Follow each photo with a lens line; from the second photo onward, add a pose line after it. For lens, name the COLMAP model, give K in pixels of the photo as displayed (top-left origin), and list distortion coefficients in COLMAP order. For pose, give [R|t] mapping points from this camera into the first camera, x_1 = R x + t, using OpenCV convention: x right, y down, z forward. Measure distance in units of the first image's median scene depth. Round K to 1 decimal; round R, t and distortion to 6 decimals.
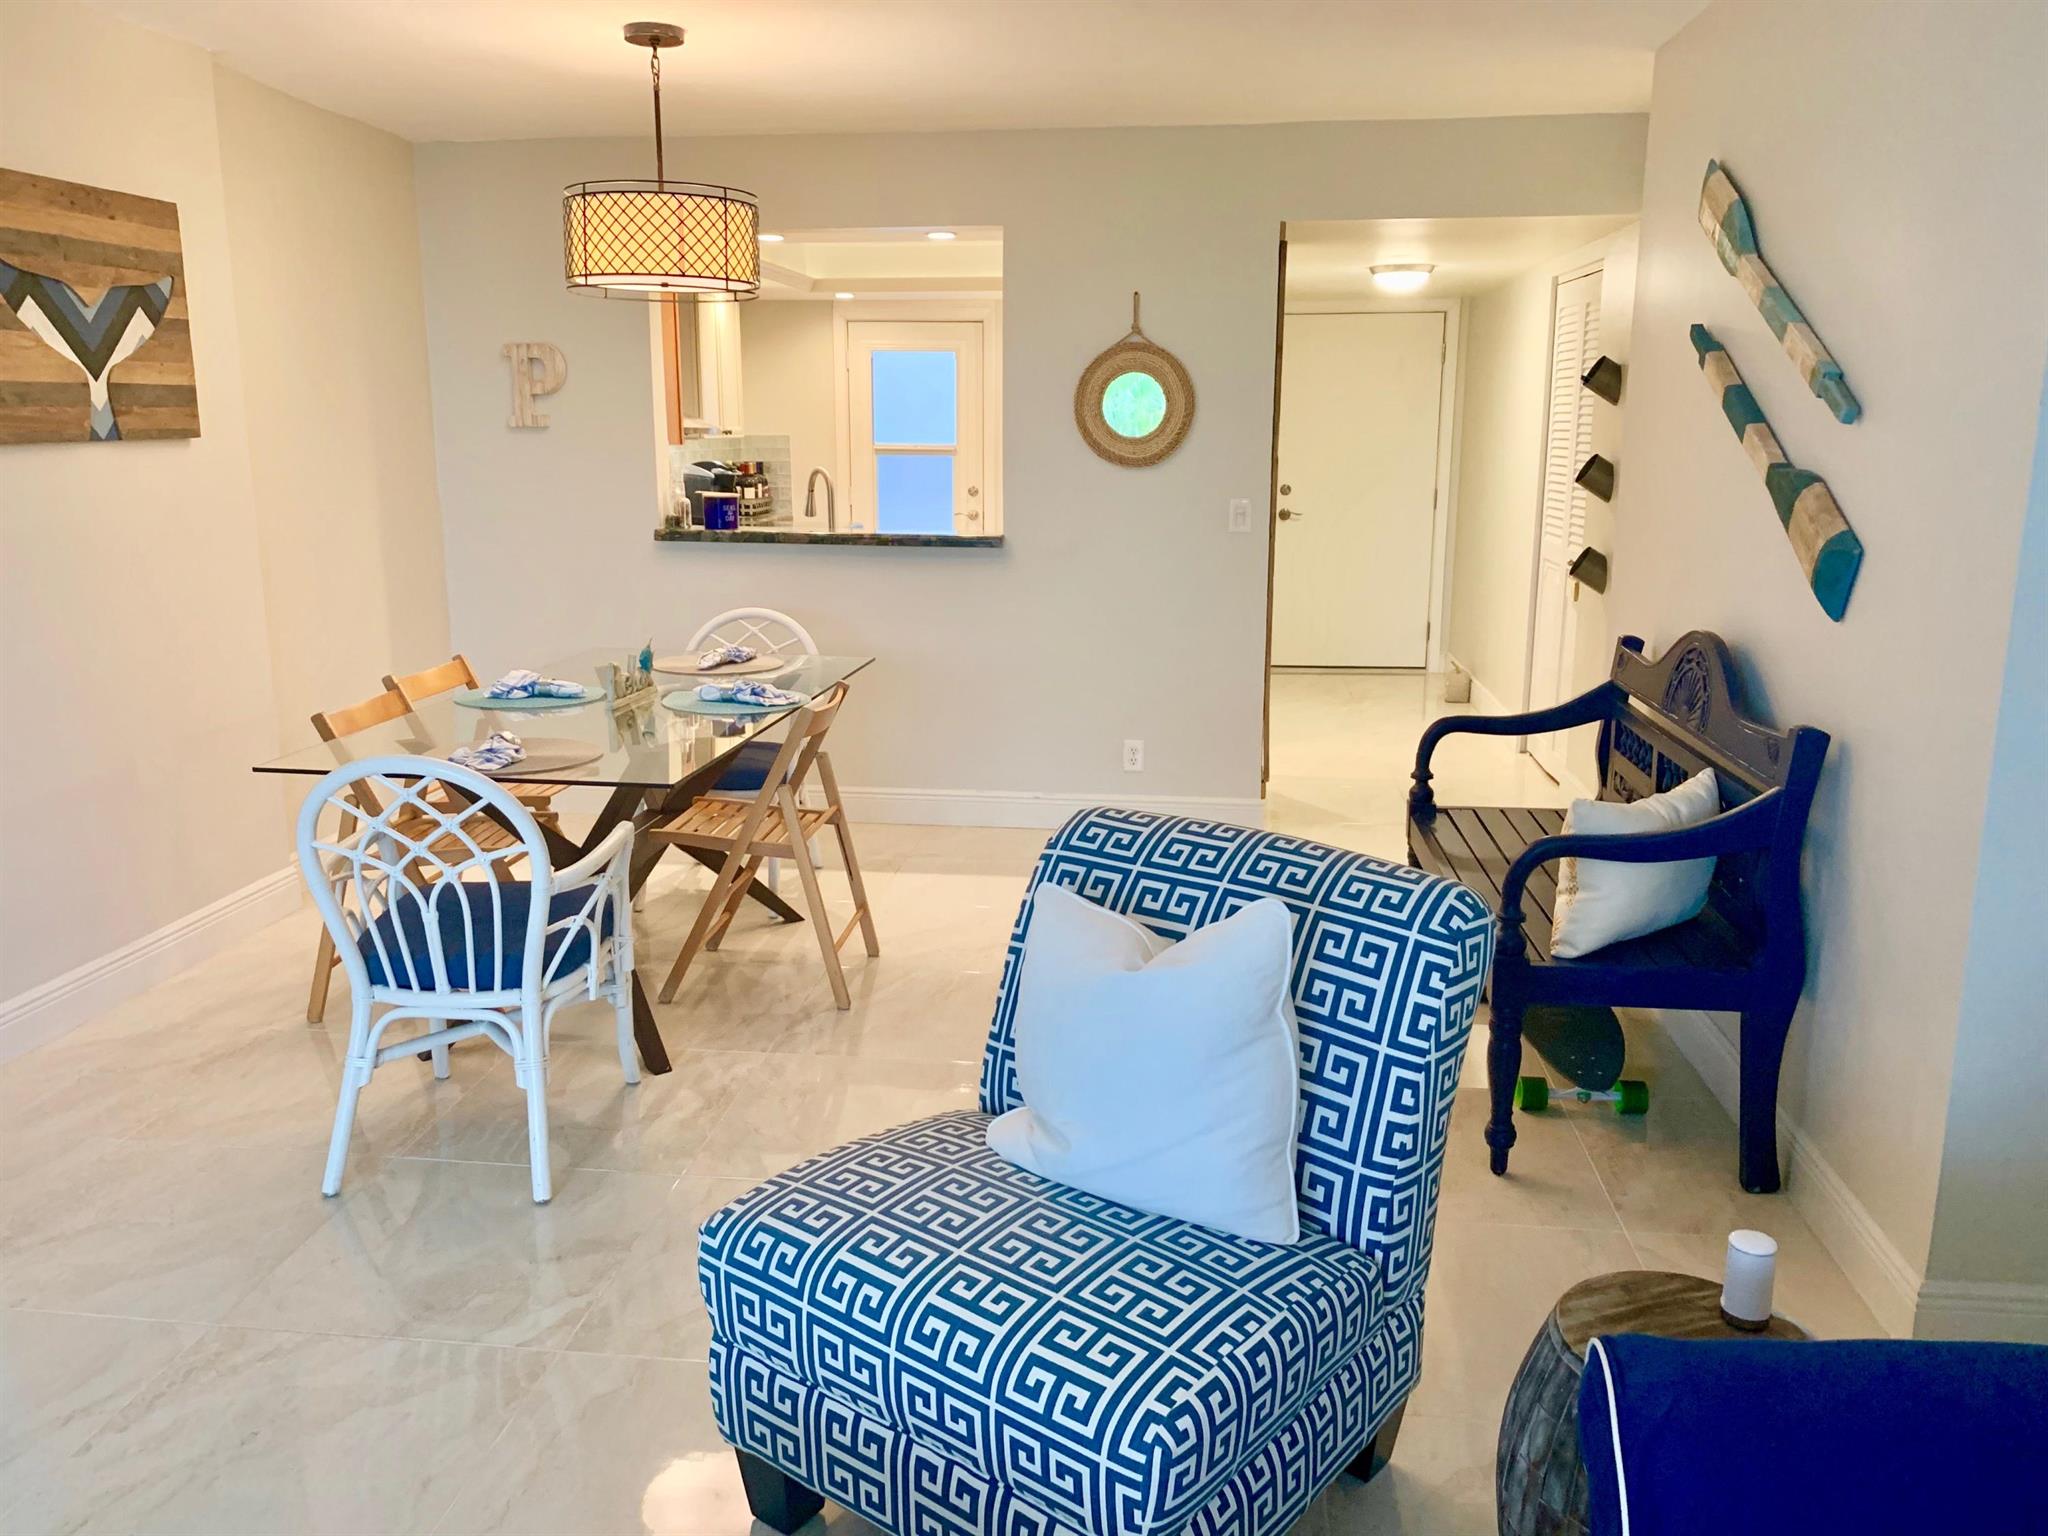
lens RADIAL K [[1580.9, 0, 1007.4], [0, 1580.9, 759.8], [0, 0, 1]] dist [0.030962, -0.051542]
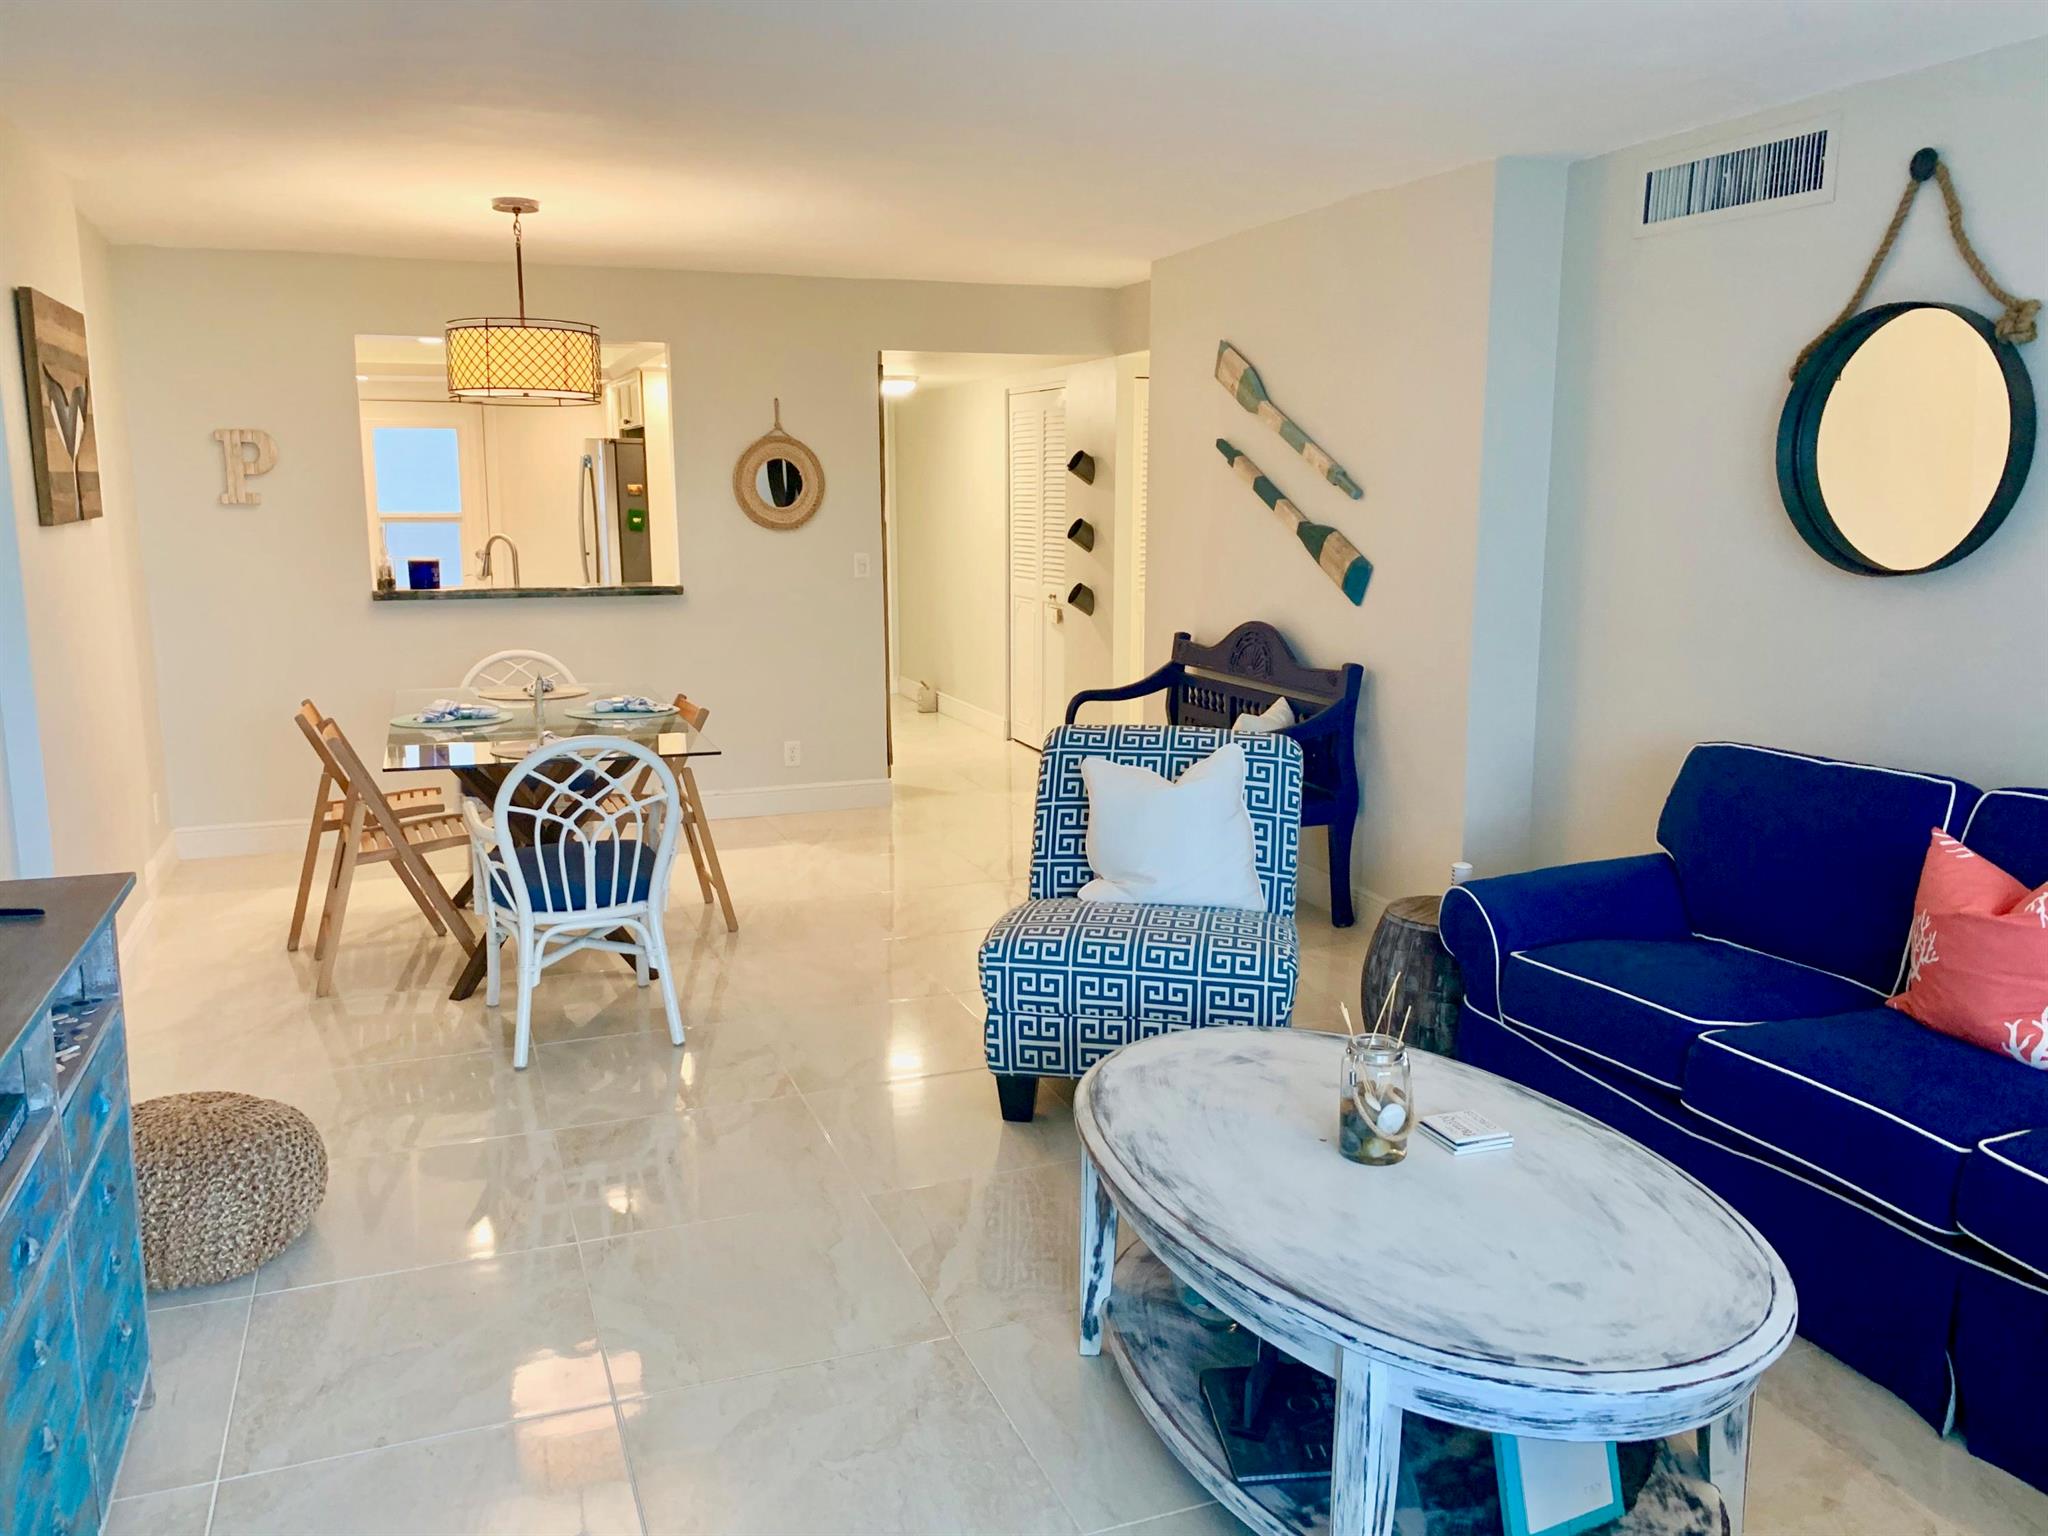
lens RADIAL K [[1580.9, 0, 1024.3], [0, 1580.9, 767.4], [0, 0, 1]] dist [0.030962, -0.051542]
pose [[0.880934, -0.085705, 0.465414, -0.502123], [0.101673, 0.994775, -0.009261, 0.056307], [-0.462189, 0.055478, 0.885044, -0.320882]]
